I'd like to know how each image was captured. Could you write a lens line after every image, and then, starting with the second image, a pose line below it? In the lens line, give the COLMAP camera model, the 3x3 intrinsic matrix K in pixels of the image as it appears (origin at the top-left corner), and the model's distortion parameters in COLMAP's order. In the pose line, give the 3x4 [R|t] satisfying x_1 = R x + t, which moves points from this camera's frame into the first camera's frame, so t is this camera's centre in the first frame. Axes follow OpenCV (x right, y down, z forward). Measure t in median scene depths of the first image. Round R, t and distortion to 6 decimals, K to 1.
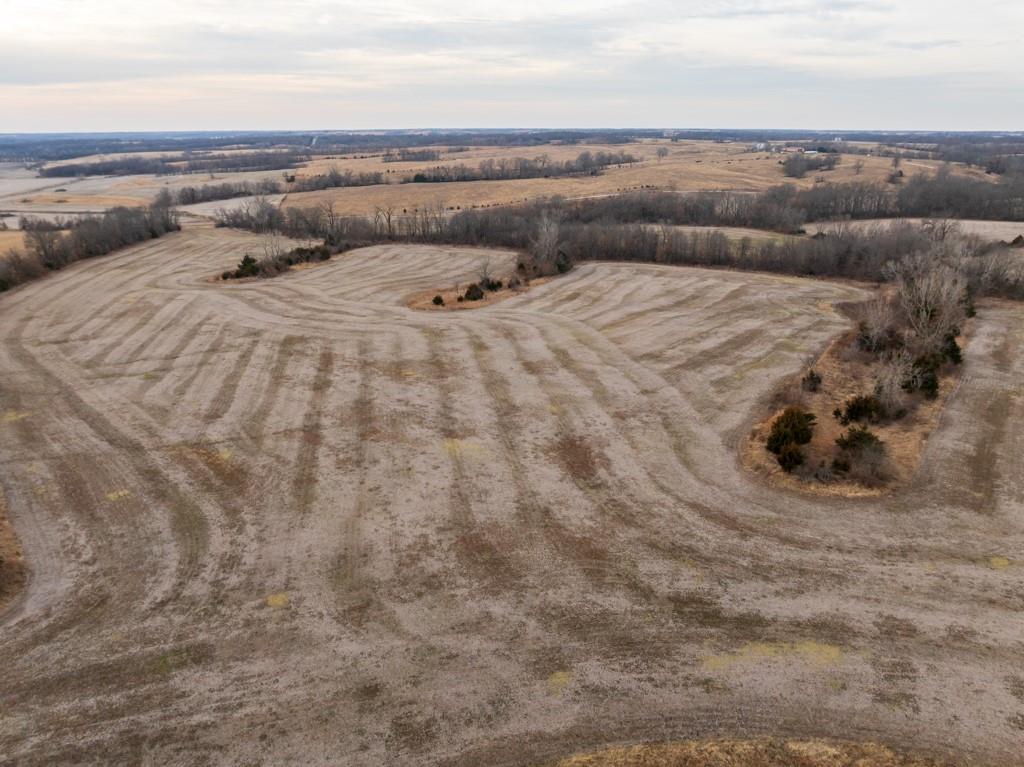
lens RADIAL K [[712.1, 0, 512.0], [0, 712.1, 383.5], [0, 0, 1]] dist [-0.030524, -0.002983]
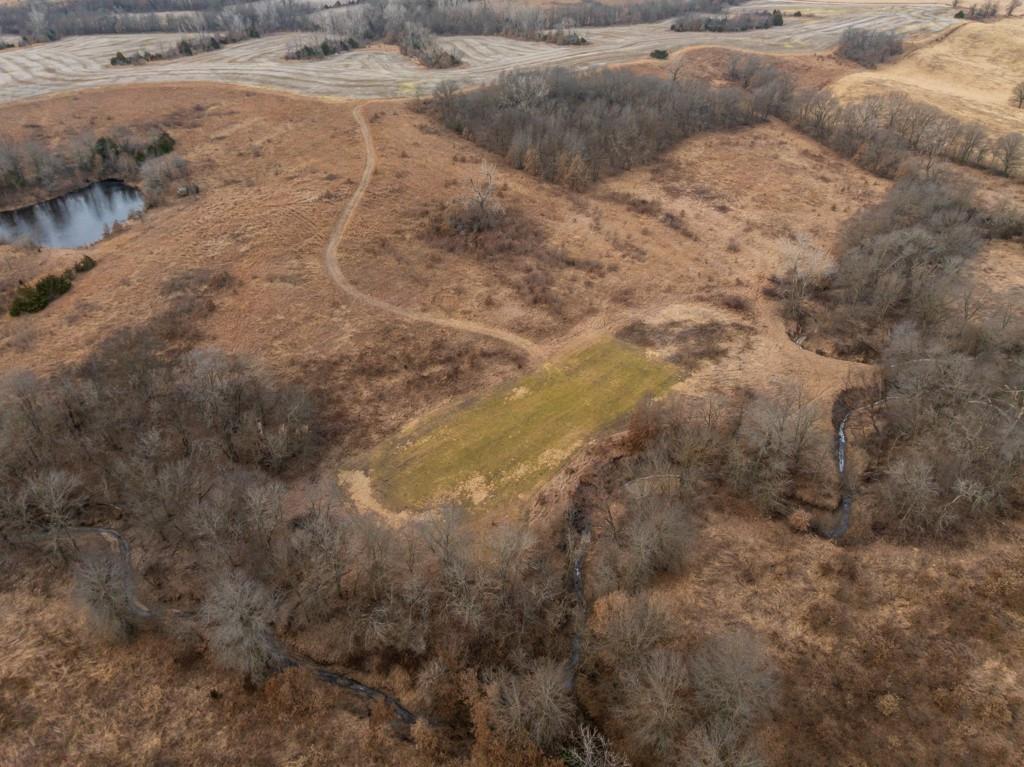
lens RADIAL K [[725.4, 0, 512.0], [0, 725.4, 383.5], [0, 0, 1]] dist [-0.056966, 0.033736]
pose [[0.846691, -0.294756, 0.442982, 0.003929], [0.179397, 0.941933, 0.283863, 0.246463], [-0.500930, -0.160874, 0.850405, -0.846158]]
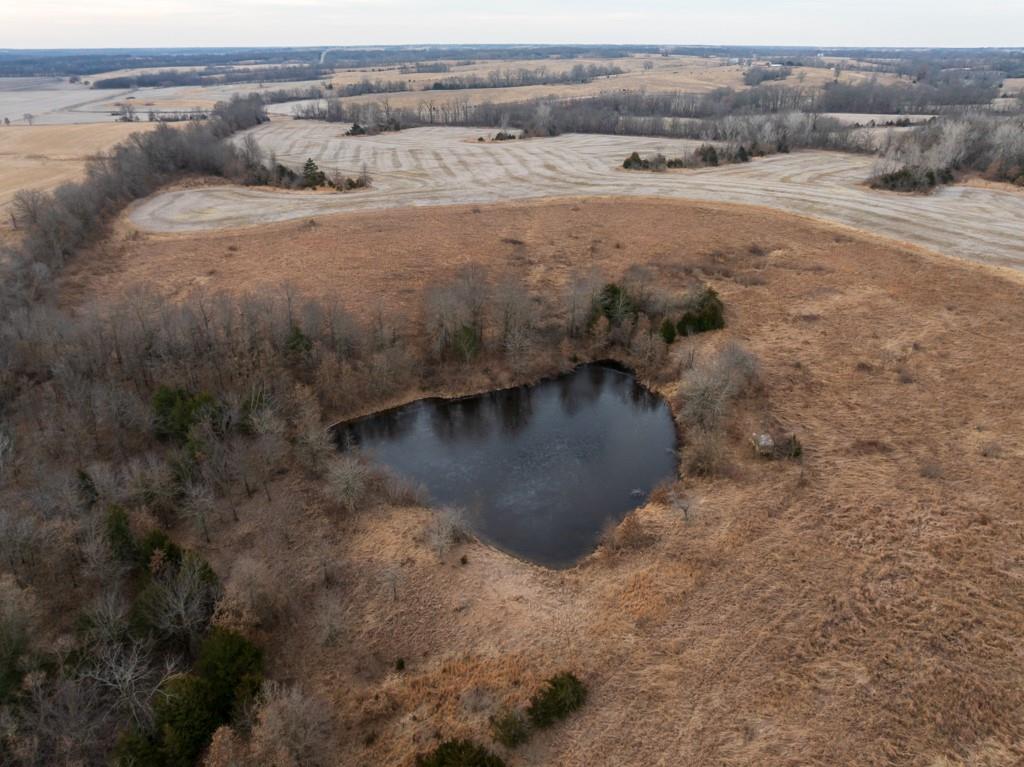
lens RADIAL K [[718.1, 0, 512.0], [0, 718.1, 383.5], [0, 0, 1]] dist [-0.040947, 0.005400]
pose [[0.999999, 0.000108, 0.001055, -0.014037], [-0.000213, 0.995029, 0.099584, 0.165210], [-0.001039, -0.099584, 0.995029, -0.449267]]
